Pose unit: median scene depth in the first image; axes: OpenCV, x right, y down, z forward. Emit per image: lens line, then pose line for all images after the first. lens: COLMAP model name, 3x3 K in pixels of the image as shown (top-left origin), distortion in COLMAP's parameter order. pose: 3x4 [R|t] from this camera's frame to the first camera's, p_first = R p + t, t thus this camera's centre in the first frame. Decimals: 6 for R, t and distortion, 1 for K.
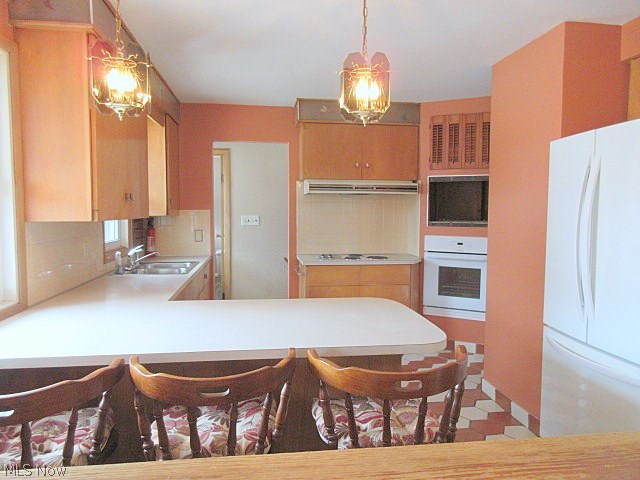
lens RADIAL K [[479.1, 0, 320.0], [0, 479.1, 240.0], [0, 0, 1]] dist [-0.005012, -0.009137]
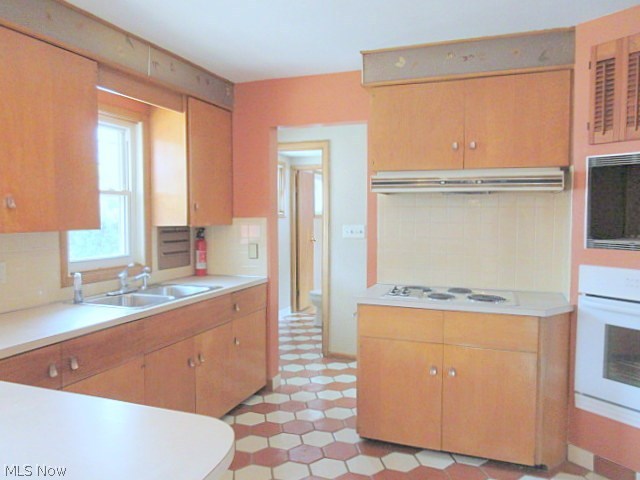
lens RADIAL K [[479.1, 0, 320.0], [0, 479.1, 240.0], [0, 0, 1]] dist [-0.005012, -0.009137]
pose [[0.874955, 0.022205, -0.483694, 0.224732], [-0.029041, 0.999556, -0.006645, -0.026058], [0.483332, 0.019861, 0.875212, 0.377888]]
